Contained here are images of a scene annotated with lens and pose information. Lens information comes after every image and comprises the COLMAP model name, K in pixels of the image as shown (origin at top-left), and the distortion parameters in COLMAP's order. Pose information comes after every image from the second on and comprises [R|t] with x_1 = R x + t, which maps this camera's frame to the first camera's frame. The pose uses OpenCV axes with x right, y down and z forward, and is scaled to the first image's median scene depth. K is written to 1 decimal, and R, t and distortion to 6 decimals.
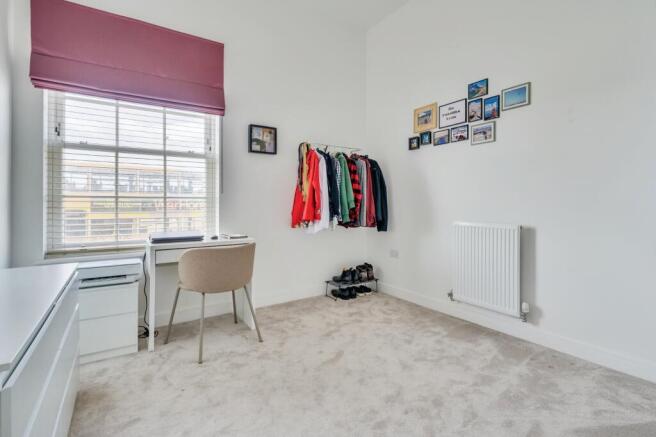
lens RADIAL K [[326.9, 0, 330.1], [0, 326.9, 204.6], [0, 0, 1]] dist [-0.001137, 0.000011]
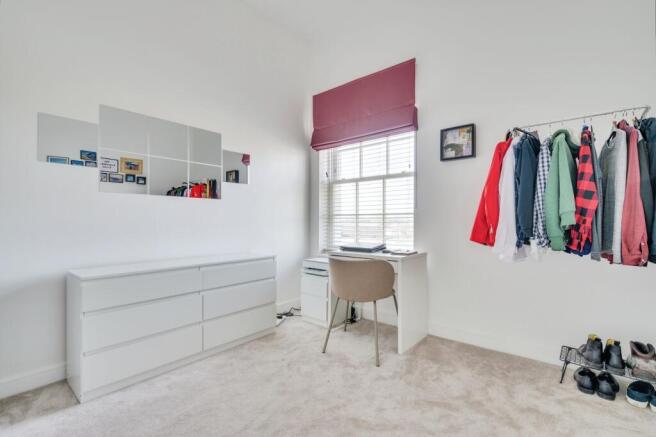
lens RADIAL K [[288.5, 0, 328.6], [0, 288.5, 217.6], [0, 0, 1]] dist [-0.000089, 0.000215]
pose [[0.295839, -0.009330, -0.955192, 0.430487], [0.004383, 0.999955, -0.008409, -0.000862], [0.955228, -0.001698, 0.295867, 0.489989]]
